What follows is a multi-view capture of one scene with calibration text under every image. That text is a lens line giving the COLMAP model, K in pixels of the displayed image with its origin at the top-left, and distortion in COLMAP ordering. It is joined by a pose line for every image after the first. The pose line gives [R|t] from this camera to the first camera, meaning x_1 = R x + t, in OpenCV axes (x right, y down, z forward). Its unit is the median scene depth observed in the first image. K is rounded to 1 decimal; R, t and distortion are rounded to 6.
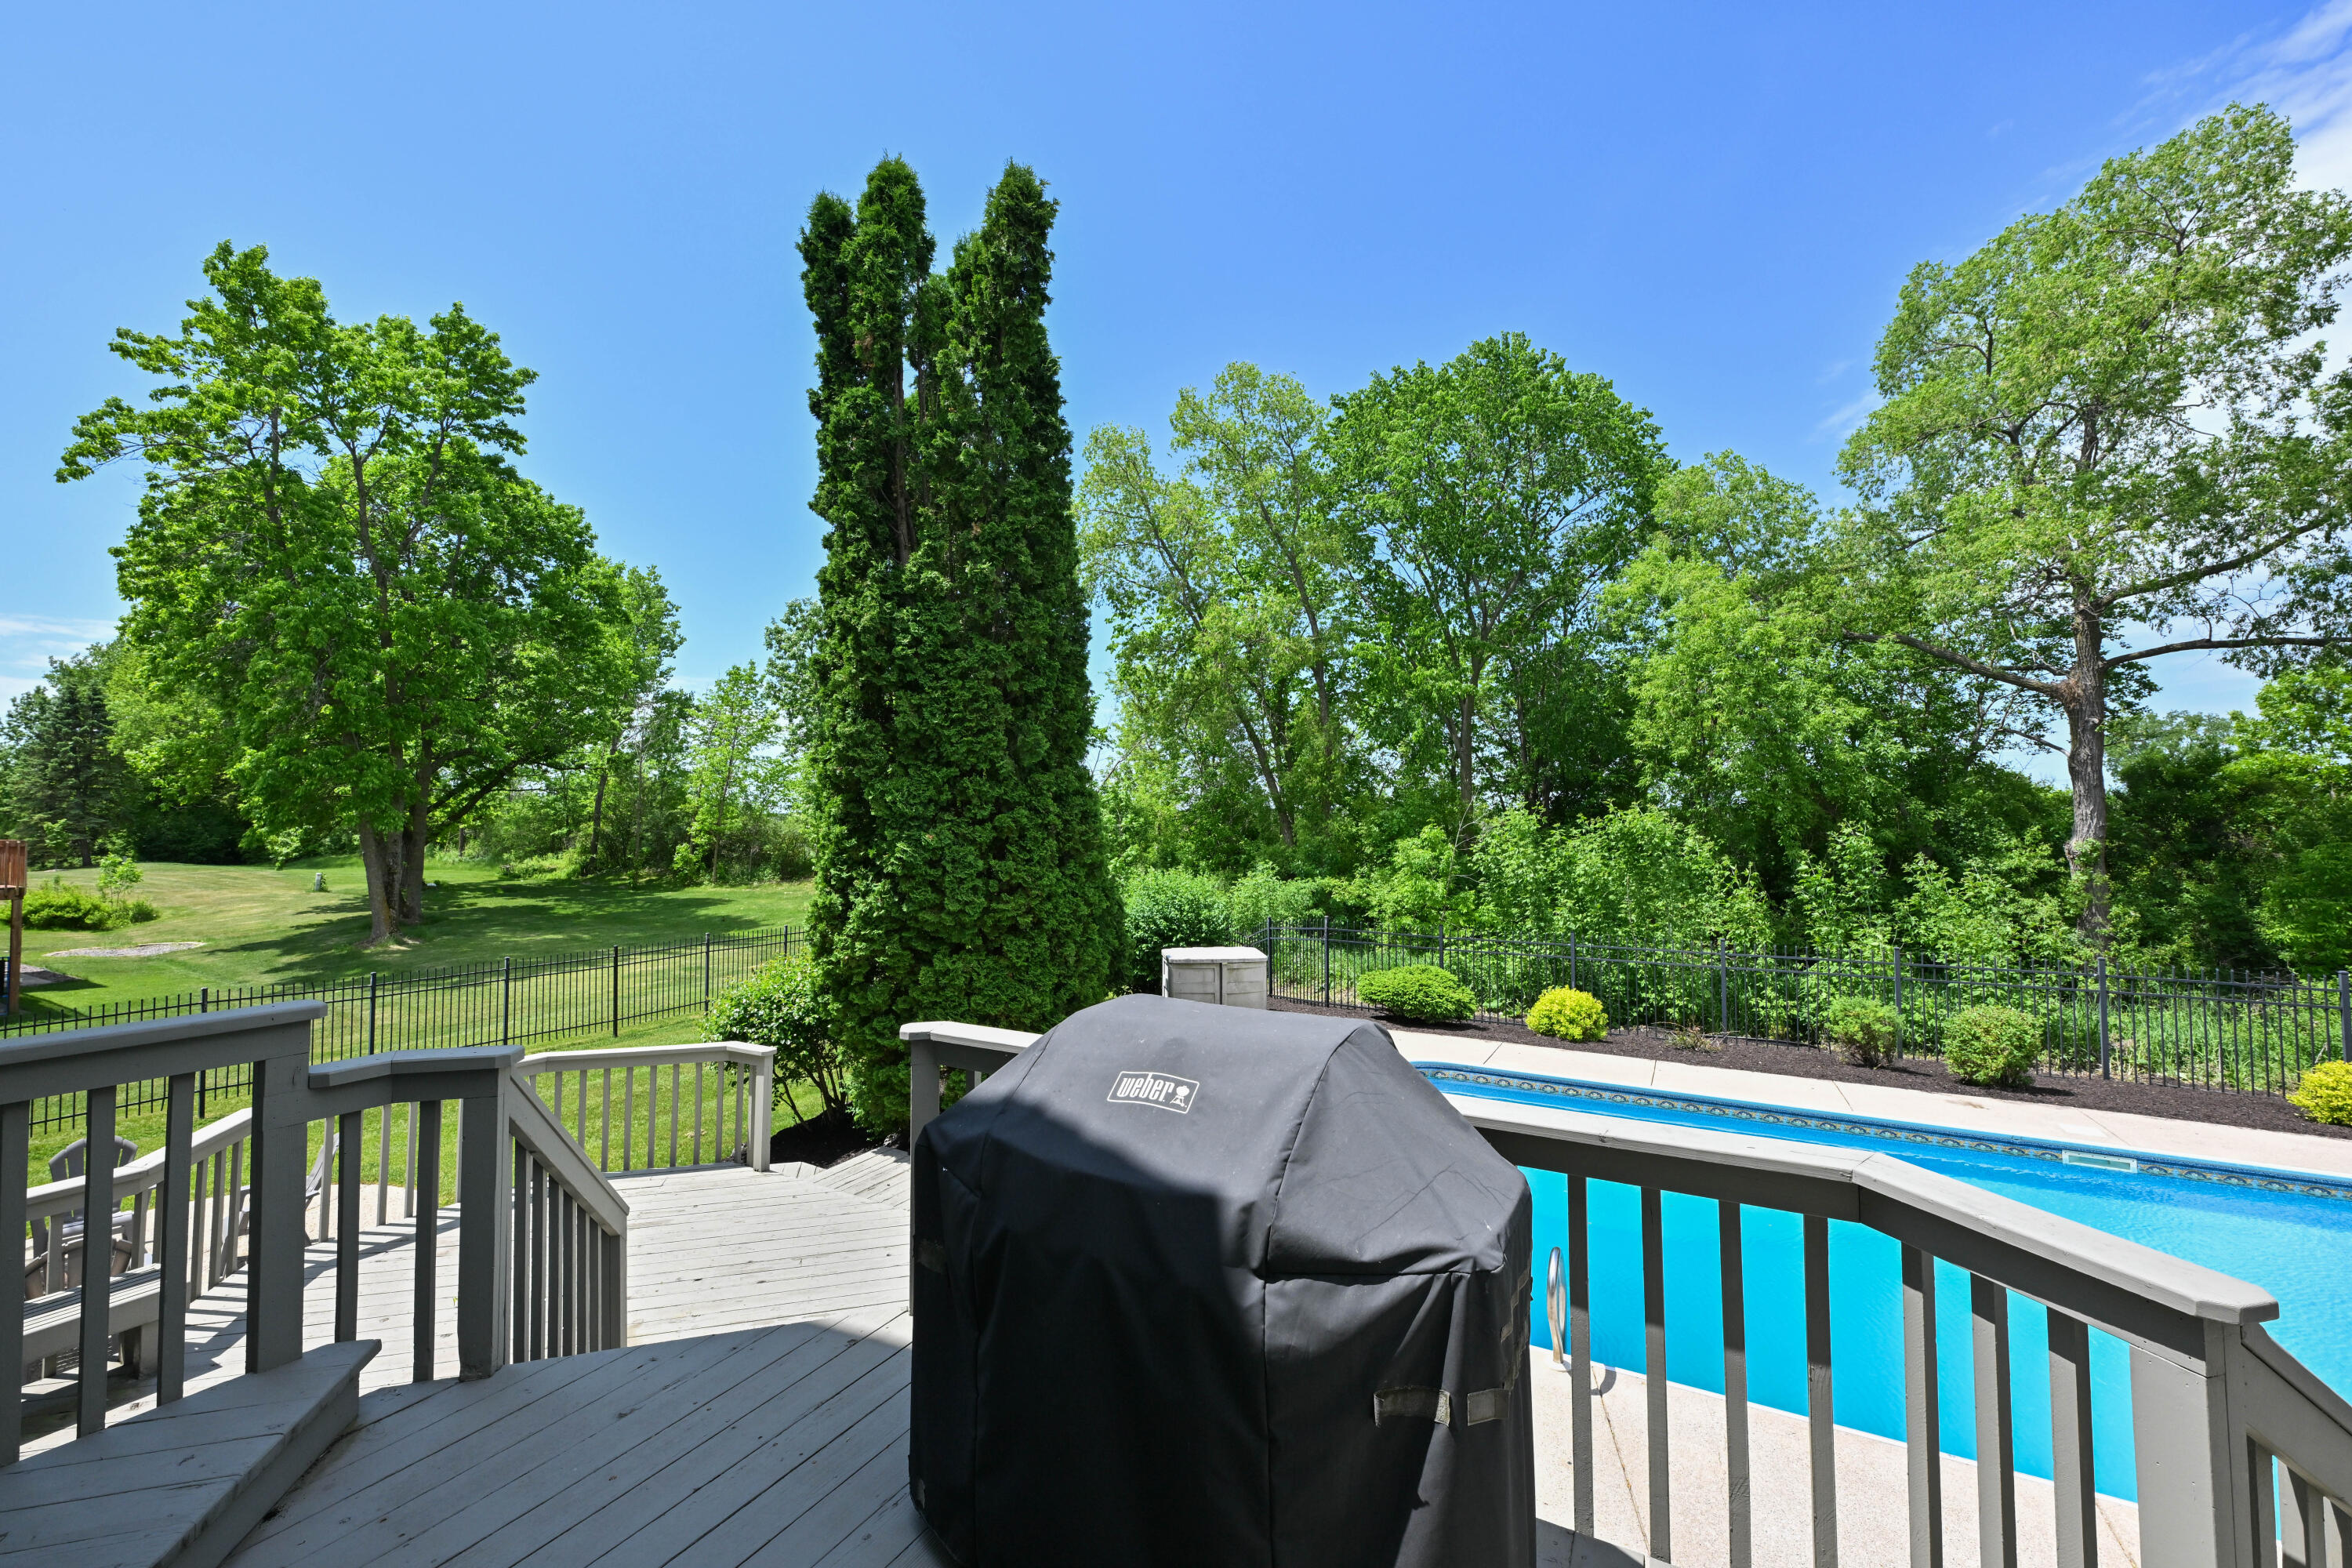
lens RADIAL K [[921.9, 0, 1185.4], [0, 921.9, 768.6], [0, 0, 1]] dist [-0.003995, -0.000417]
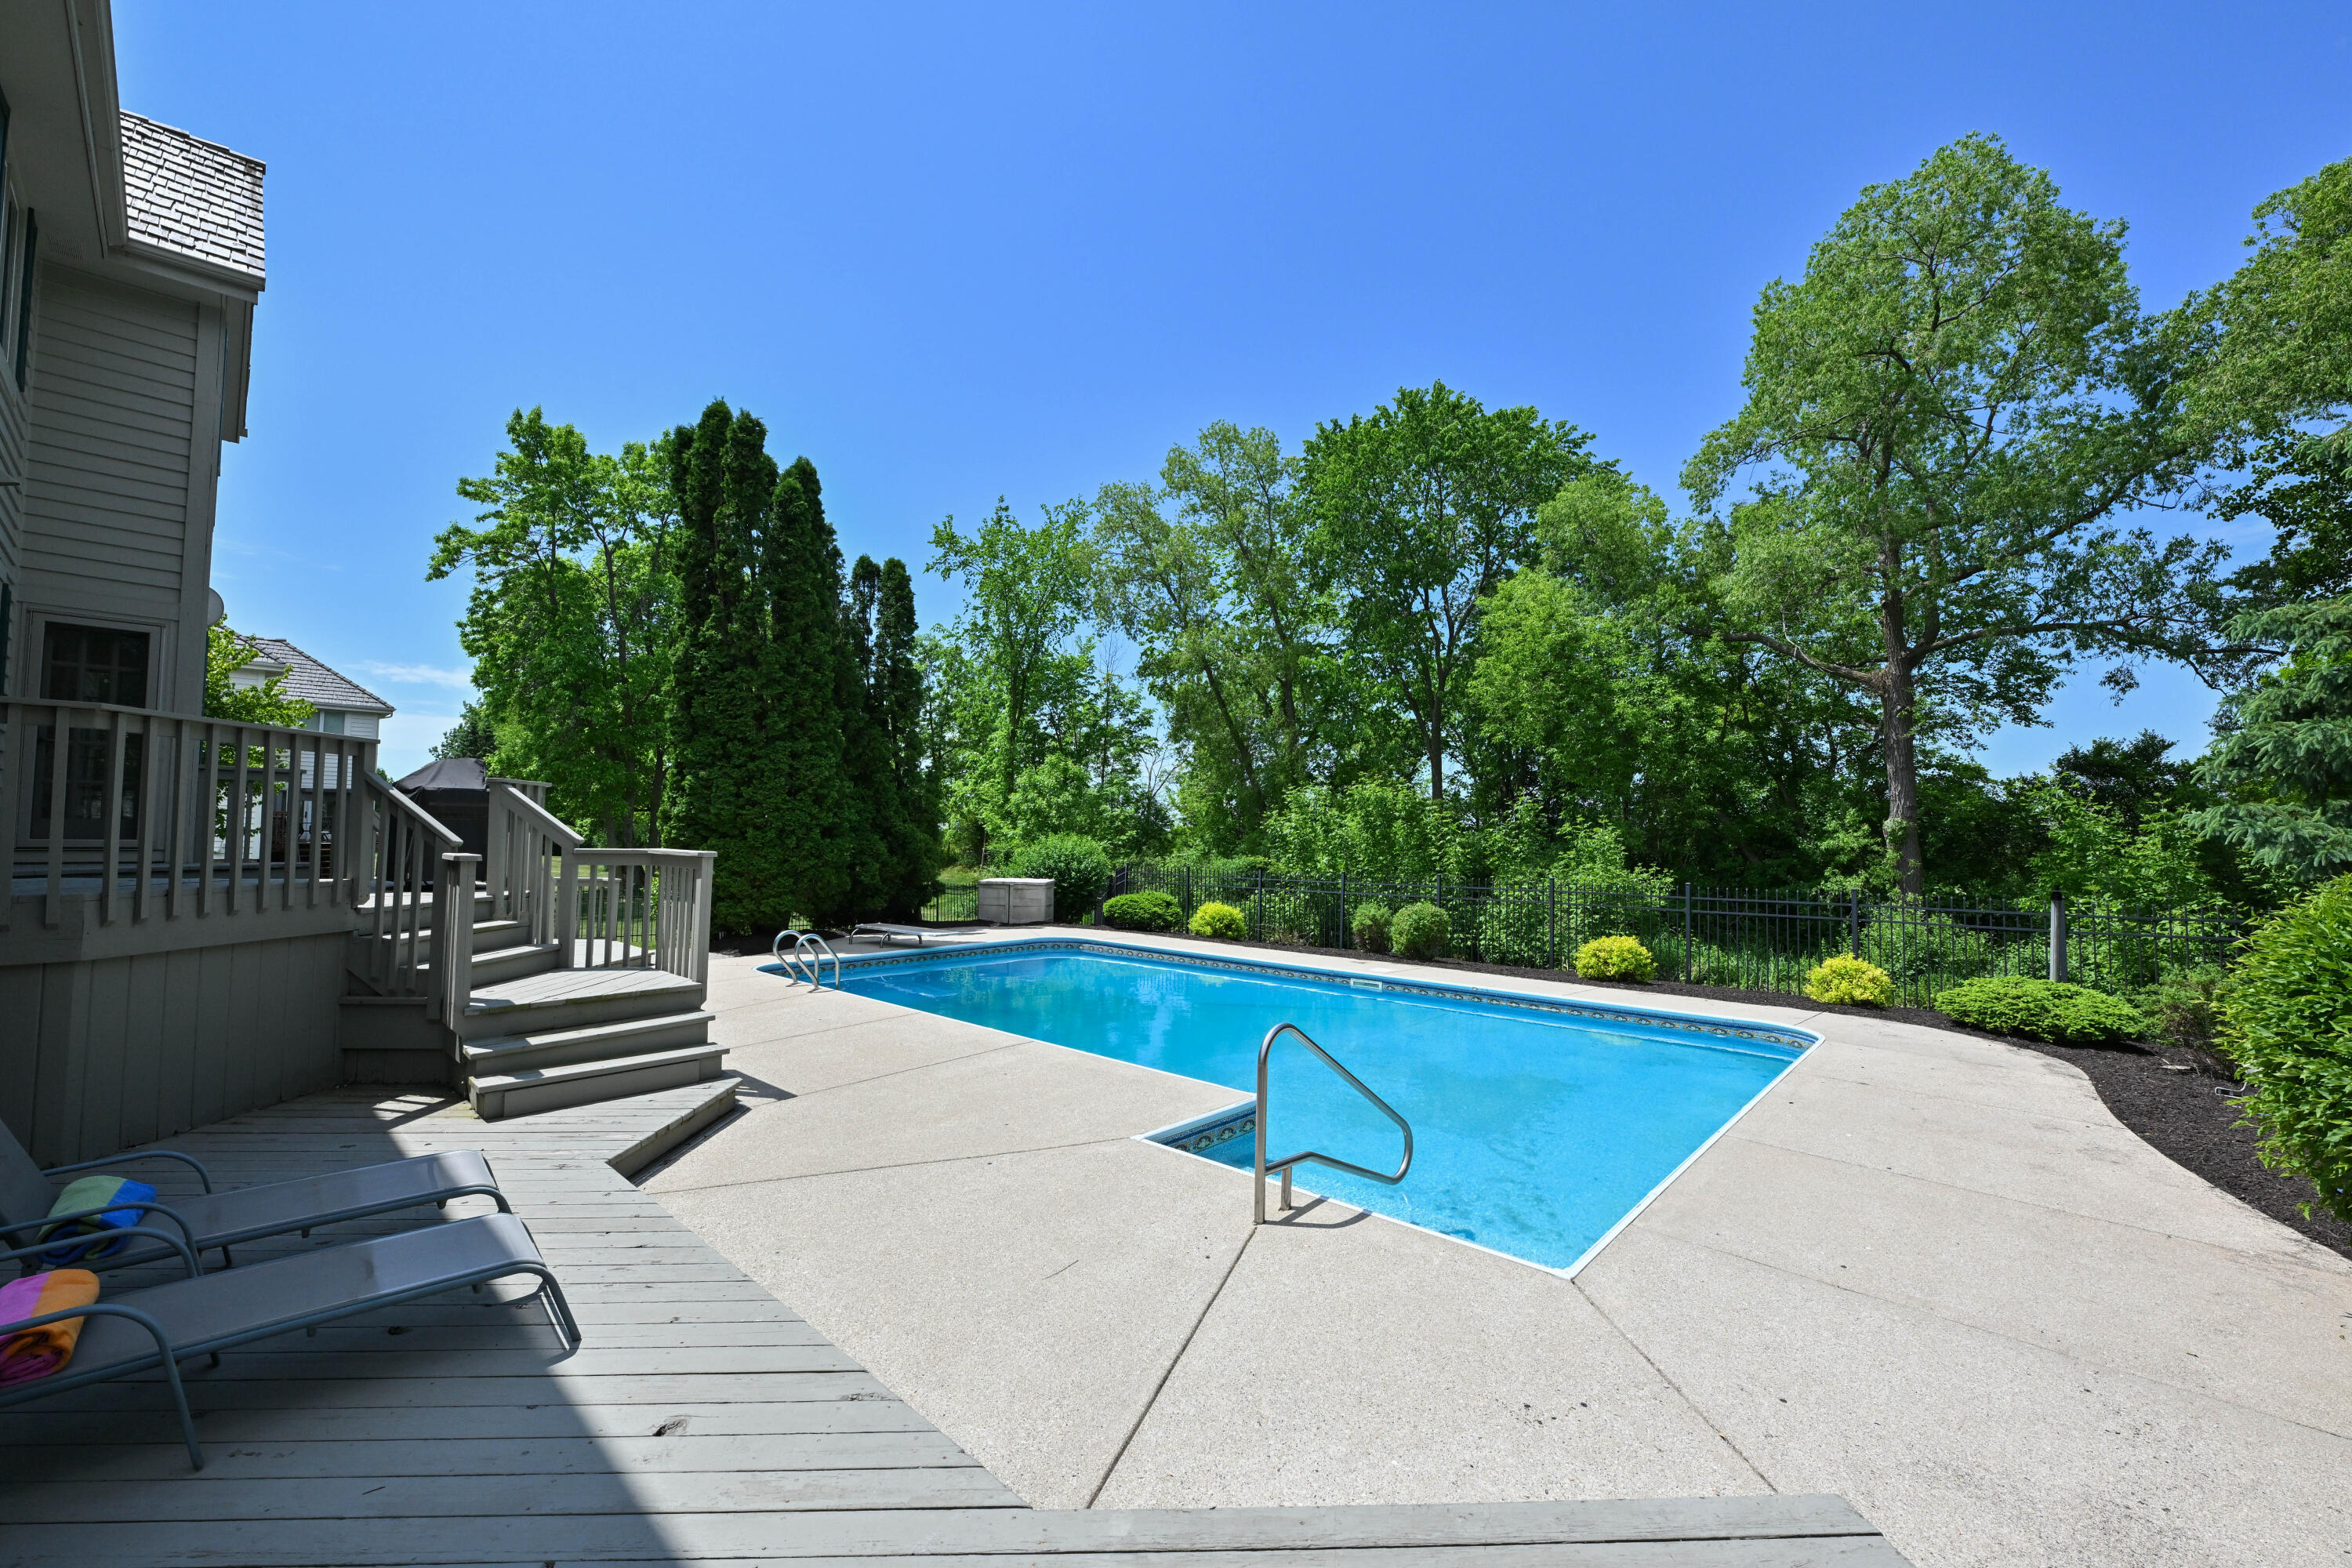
lens RADIAL K [[939.0, 0, 1179.9], [0, 939.0, 784.6], [0, 0, 1]] dist [-0.001292, 0.000259]
pose [[0.967735, -0.002096, -0.251962, 0.269235], [0.000330, 0.999975, -0.007050, 0.026487], [0.251971, 0.006739, 0.967711, -0.141236]]
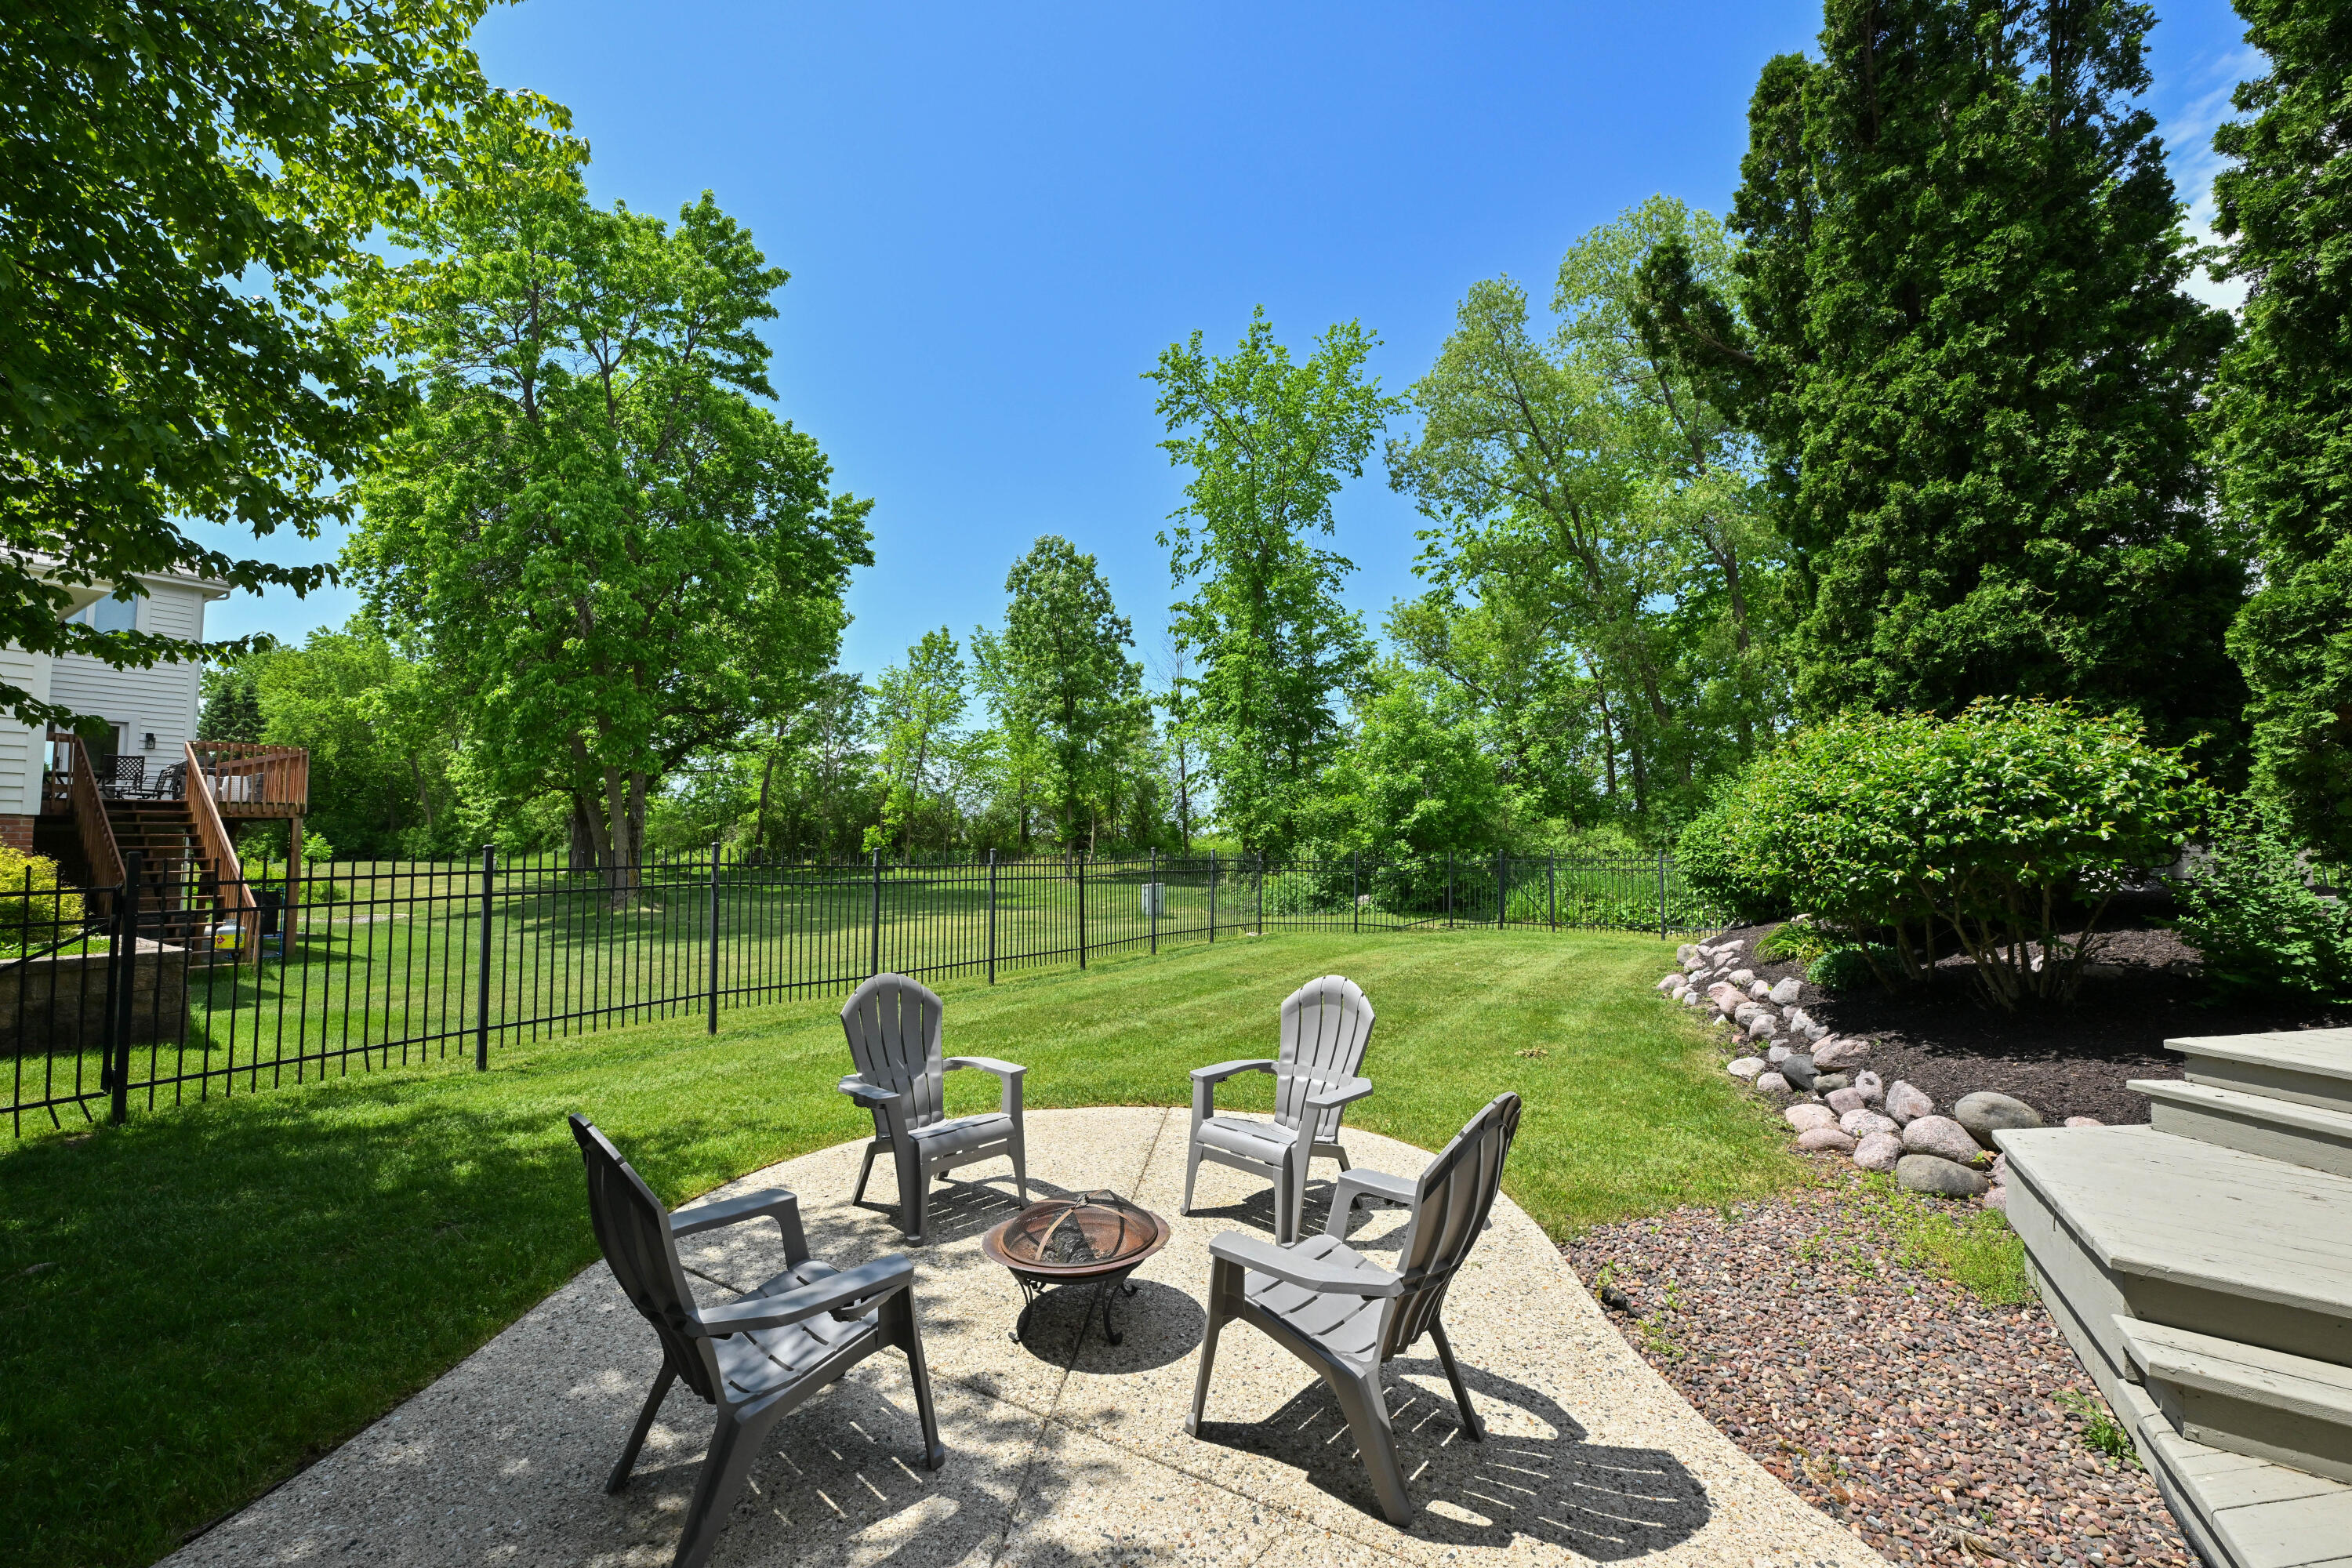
lens RADIAL K [[912.3, 0, 1173.8], [0, 912.3, 803.1], [0, 0, 1]] dist [-0.010324, 0.000031]
pose [[0.998866, 0.001327, -0.047588, -0.270537], [-0.001405, 0.999998, -0.001598, 0.081656], [0.047586, 0.001663, 0.998866, 0.128040]]
